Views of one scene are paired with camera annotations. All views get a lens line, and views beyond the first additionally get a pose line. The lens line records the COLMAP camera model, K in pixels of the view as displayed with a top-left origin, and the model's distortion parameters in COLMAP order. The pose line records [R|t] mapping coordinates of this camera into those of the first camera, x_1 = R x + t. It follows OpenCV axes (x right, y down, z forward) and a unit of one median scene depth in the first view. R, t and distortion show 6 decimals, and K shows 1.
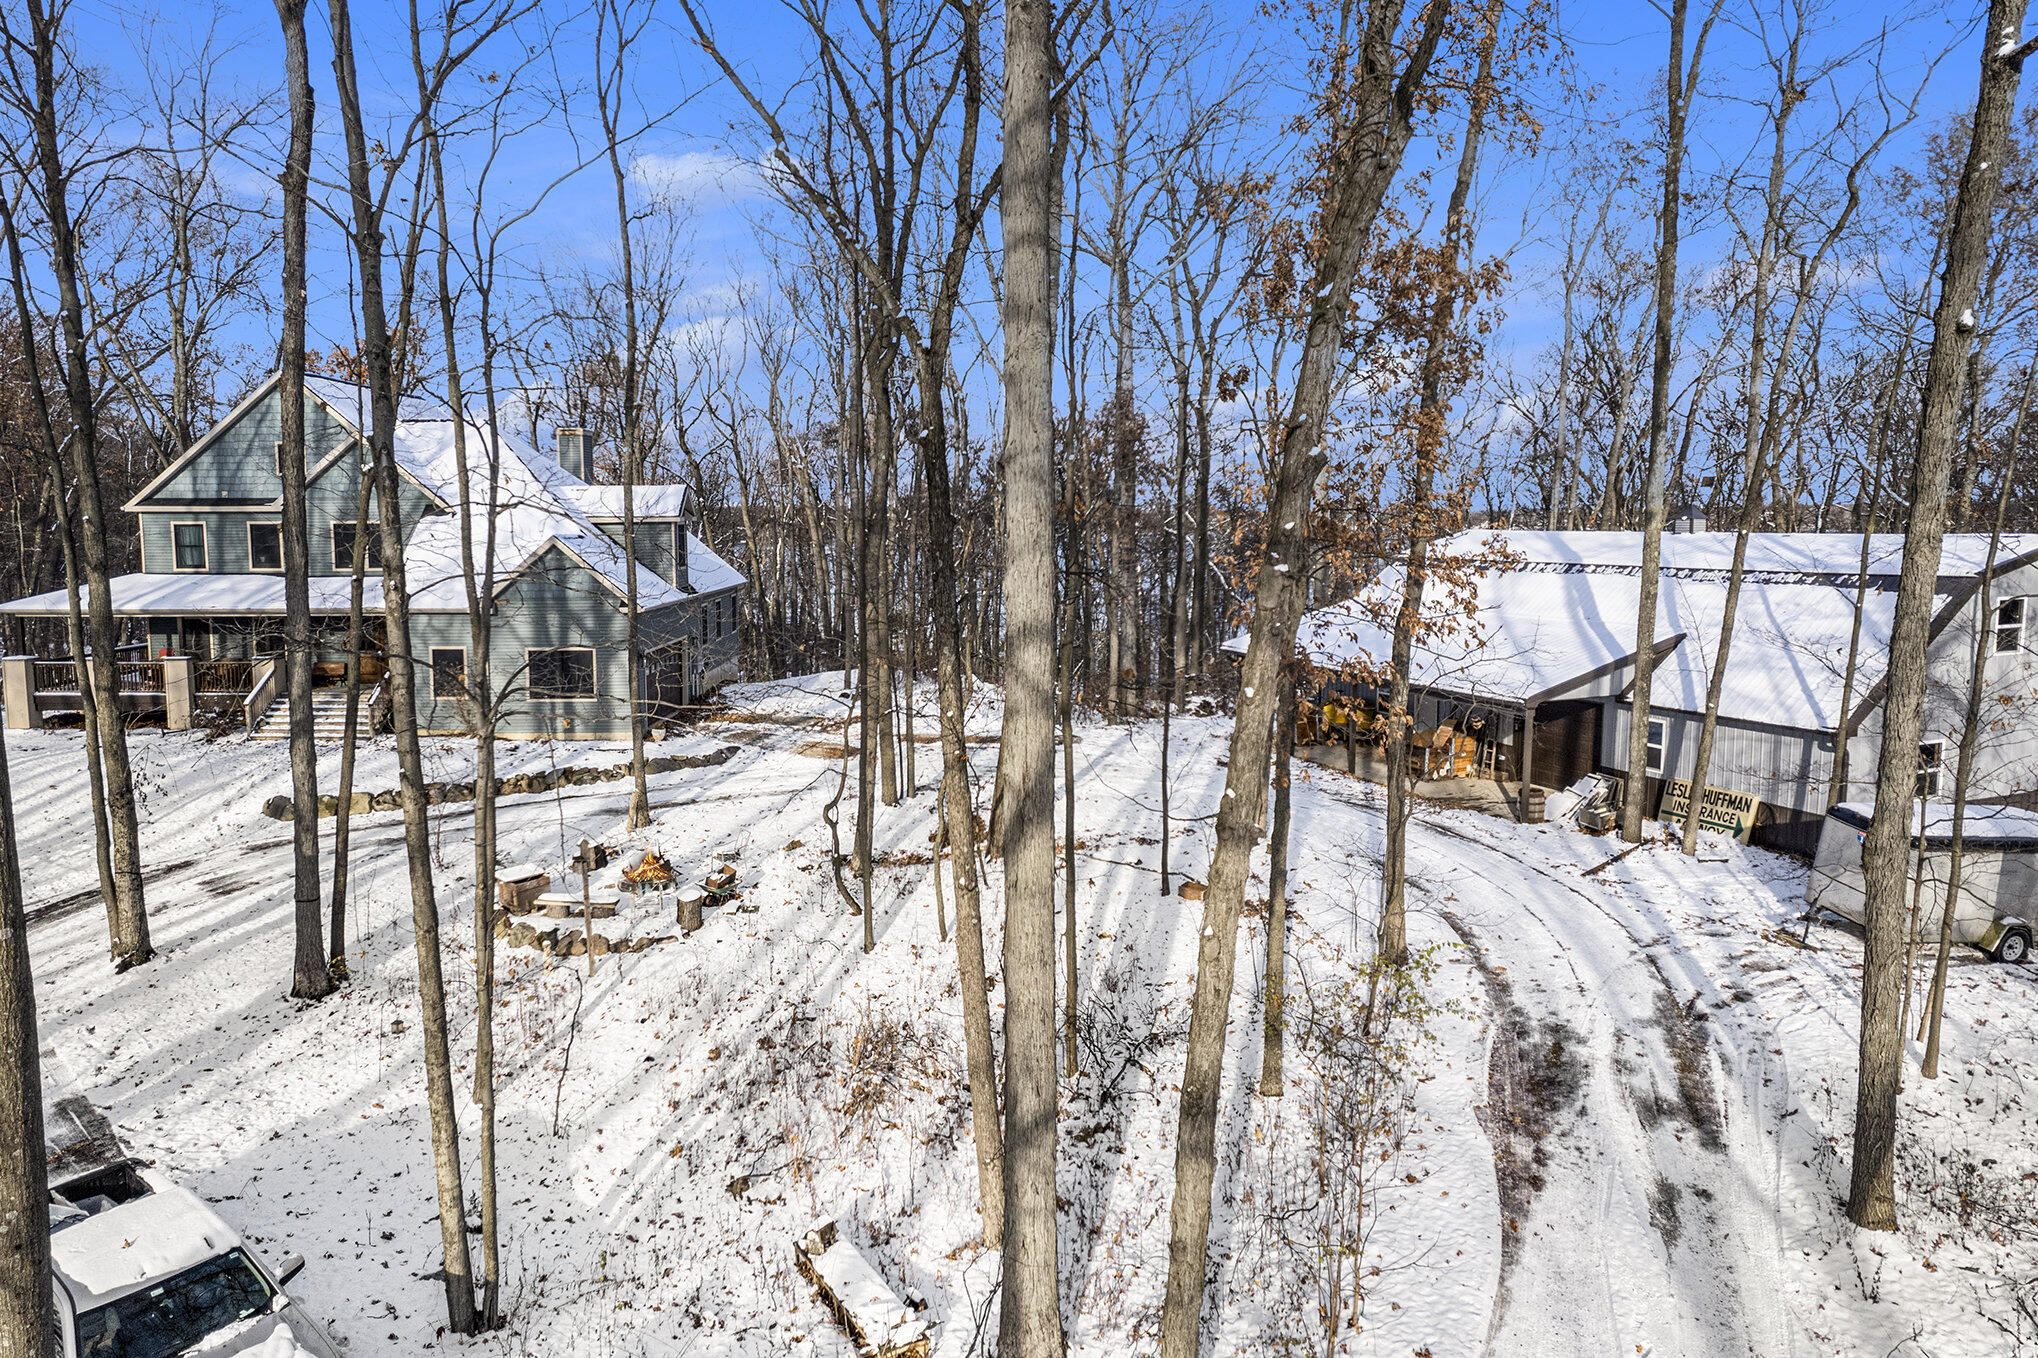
lens RADIAL K [[1307.4, 0, 1019.0], [0, 1307.4, 679.0], [0, 0, 1]] dist [-0.082354, 0.077441]
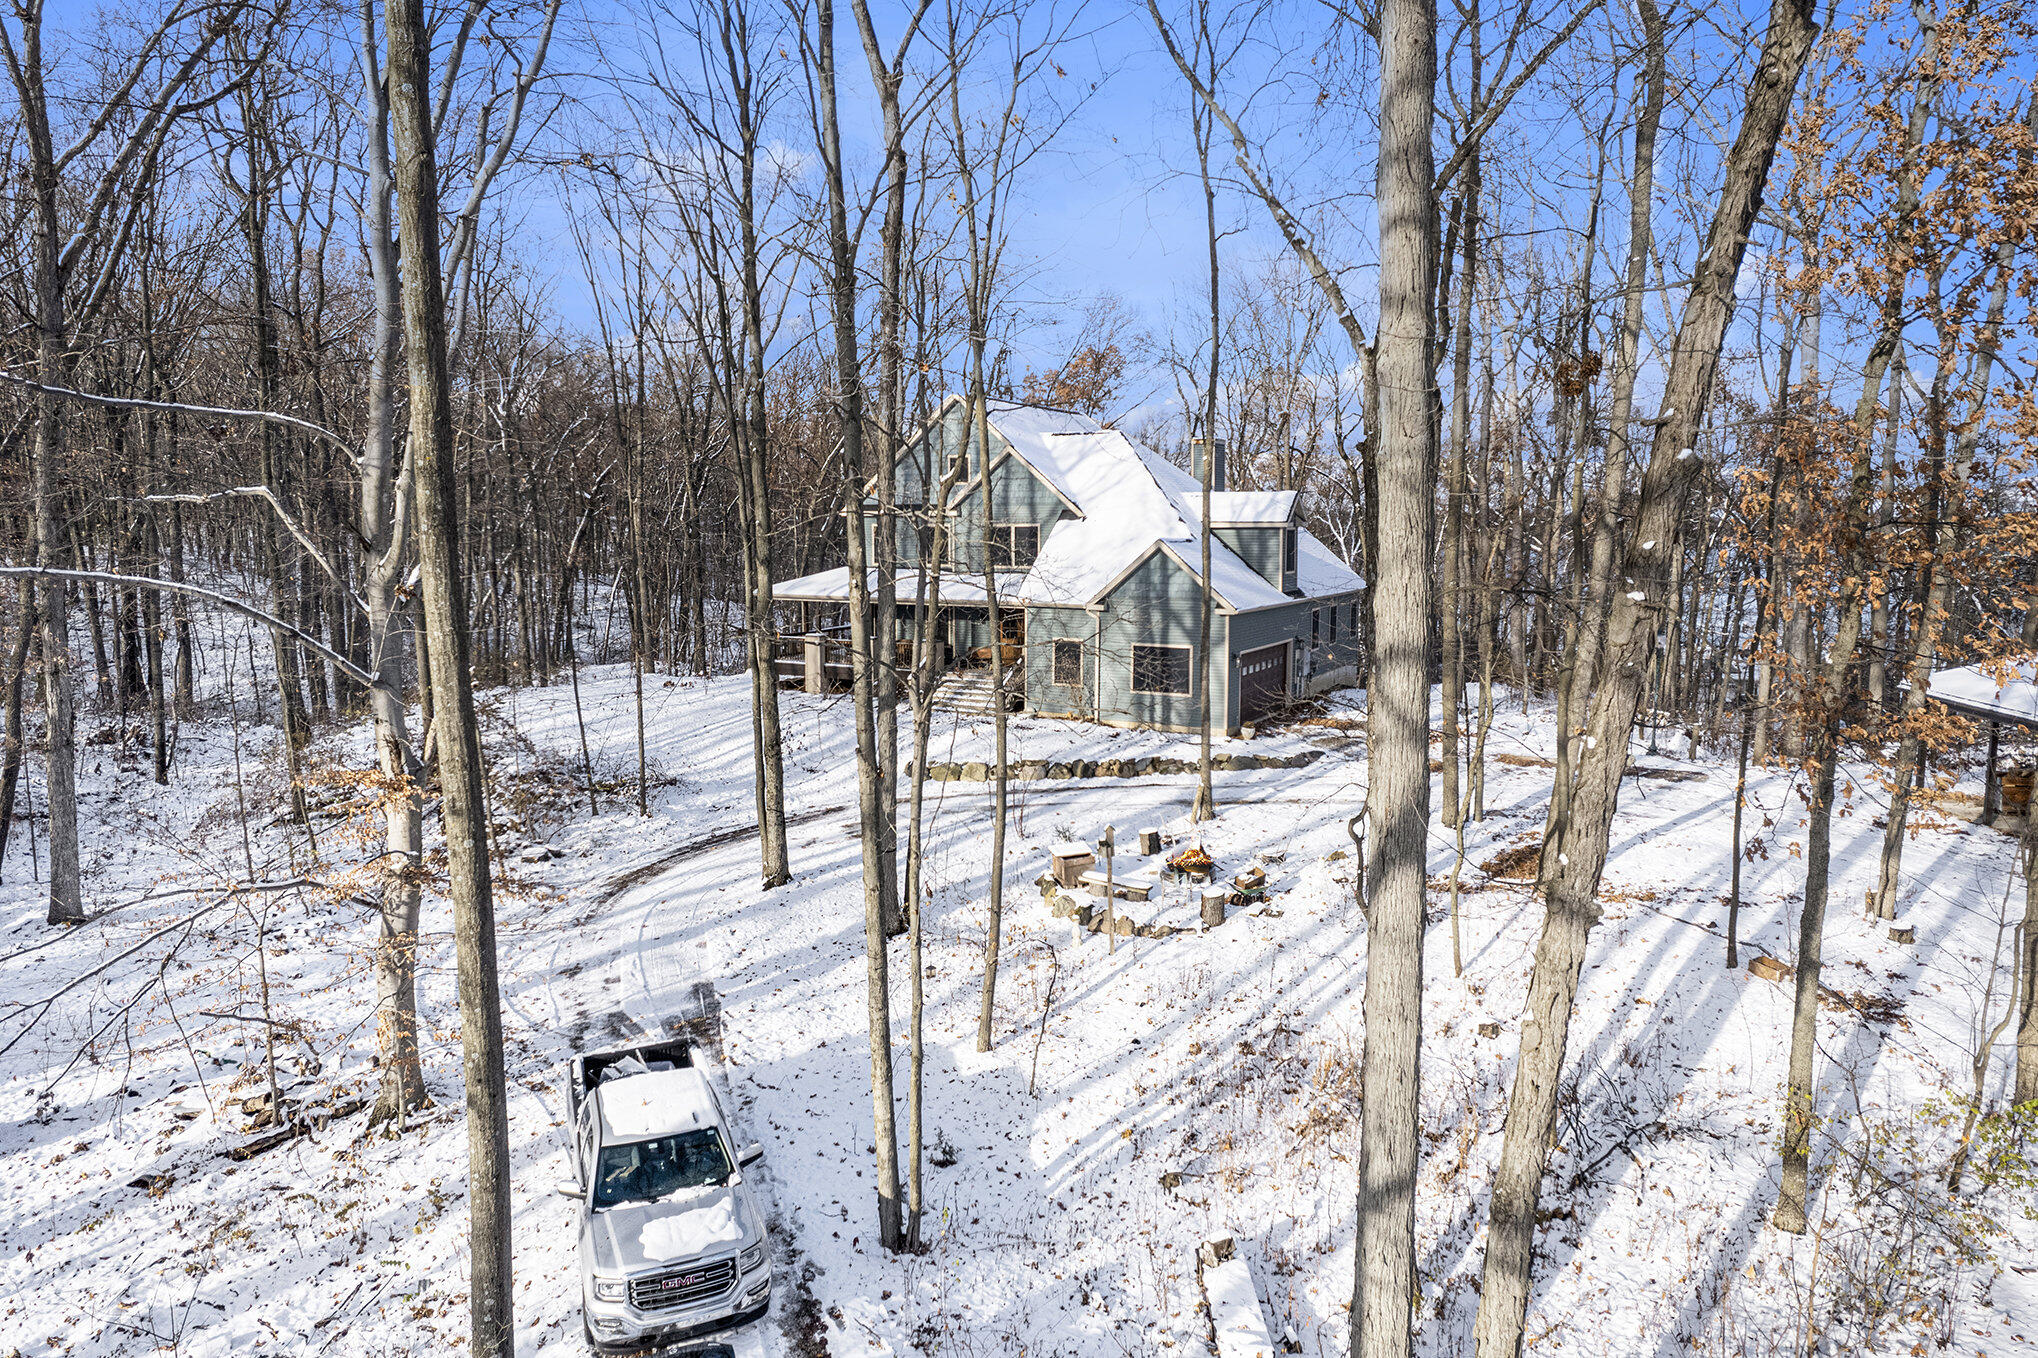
lens RADIAL K [[1280.5, 0, 1036.4], [0, 1280.5, 686.5], [0, 0, 1]] dist [-0.047633, 0.024467]
pose [[0.872454, 0.064400, -0.484434, 0.091446], [-0.061959, 0.997856, 0.021067, -0.007325], [0.484753, 0.011635, 0.874574, 0.038156]]
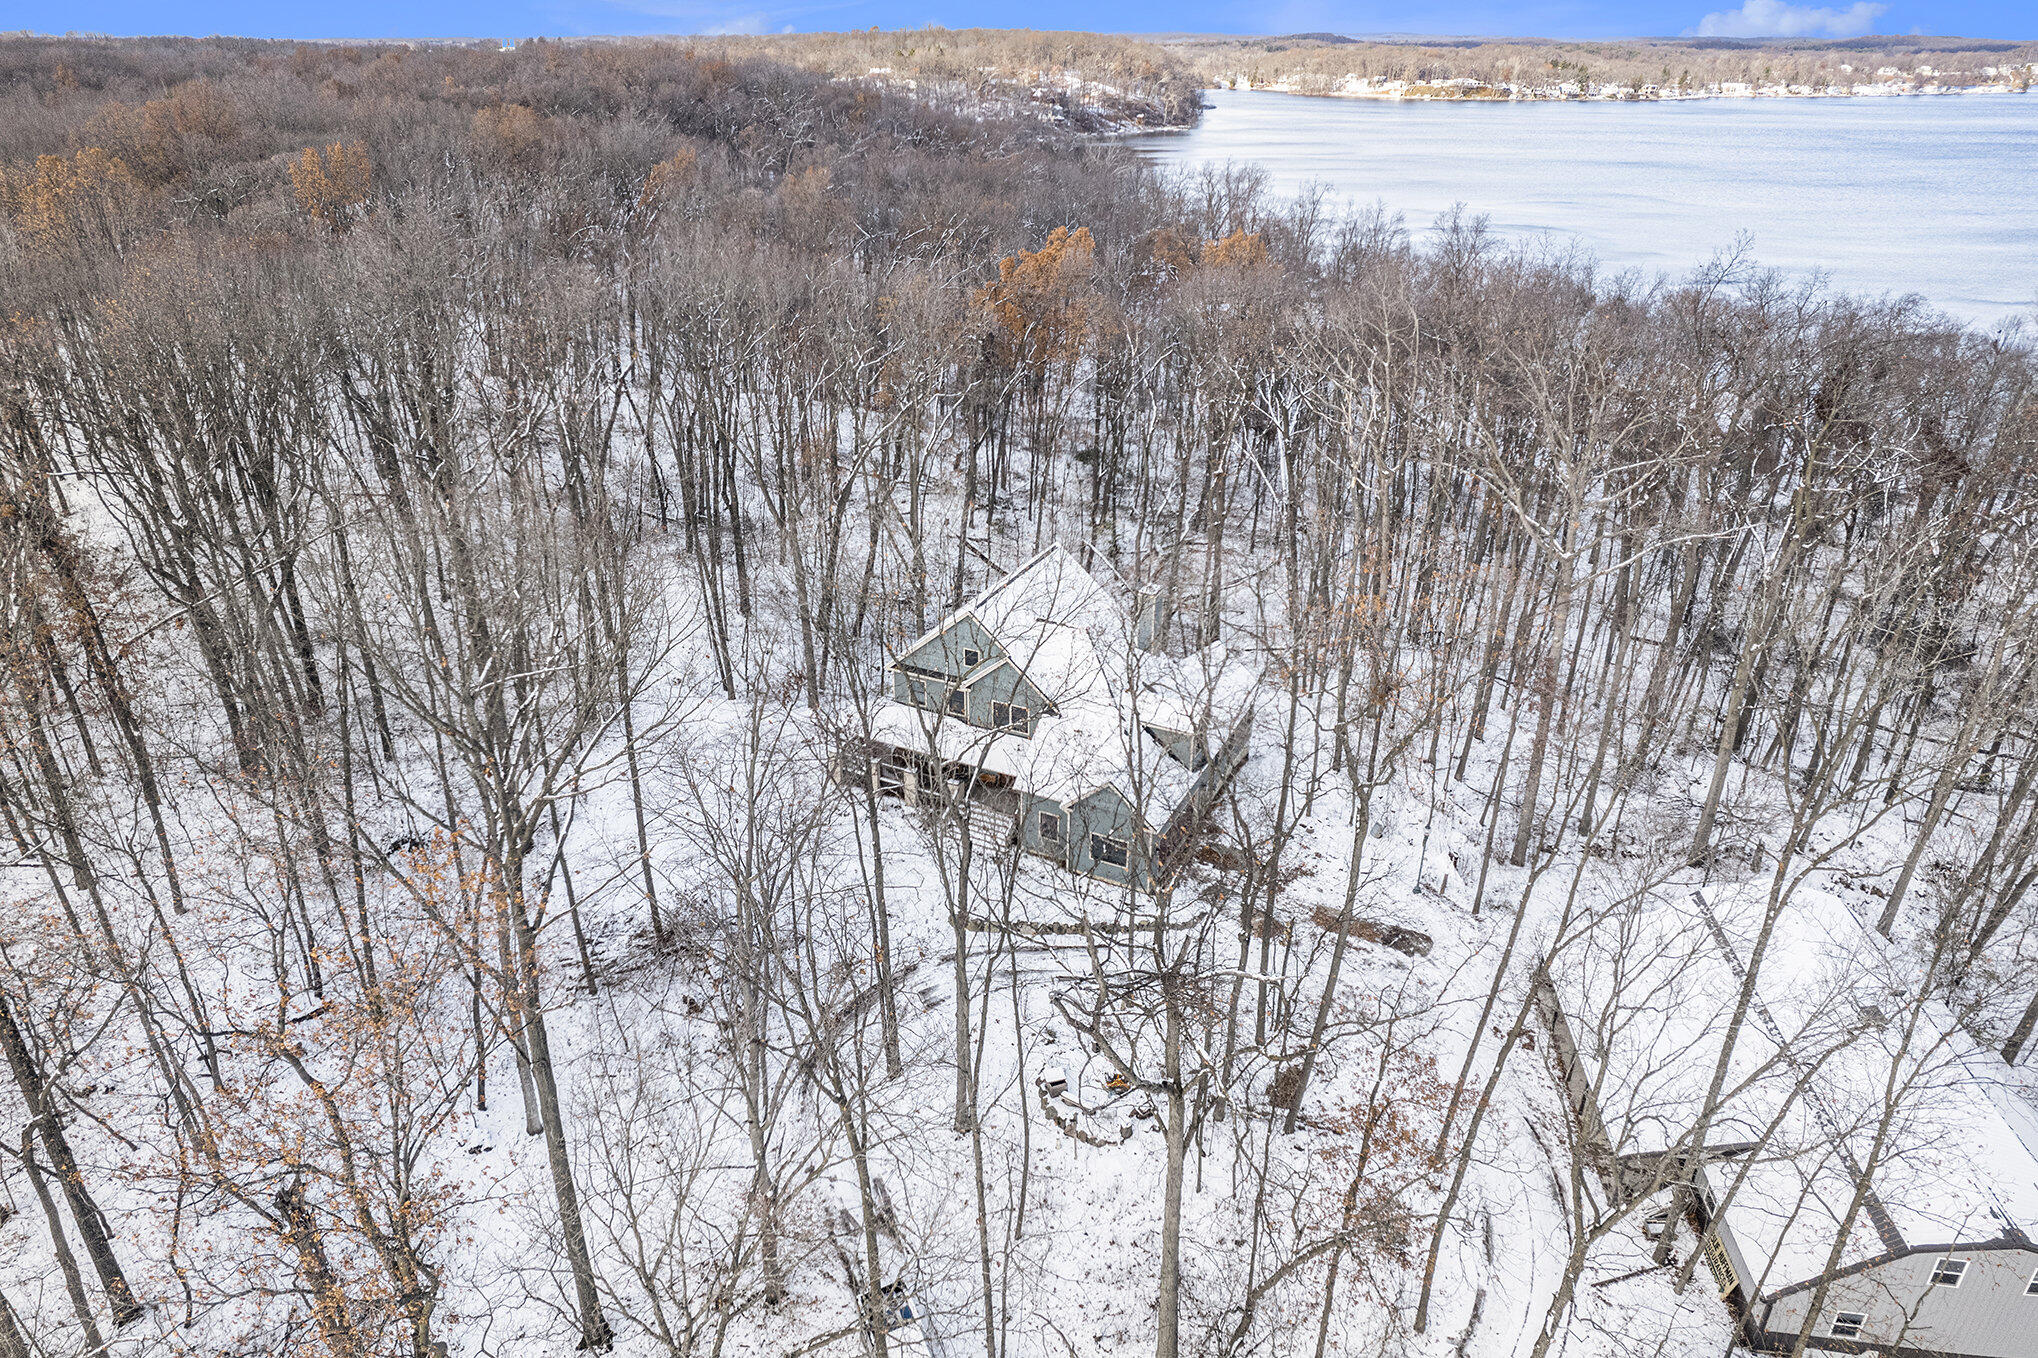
lens RADIAL K [[1293.1, 0, 1032.7], [0, 1293.1, 660.5], [0, 0, 1]] dist [-0.082625, 0.073951]
pose [[0.882761, 0.209389, -0.420581, 0.283537], [-0.067008, 0.942154, 0.328414, -1.044141], [0.465018, -0.261729, 0.845728, -0.531115]]
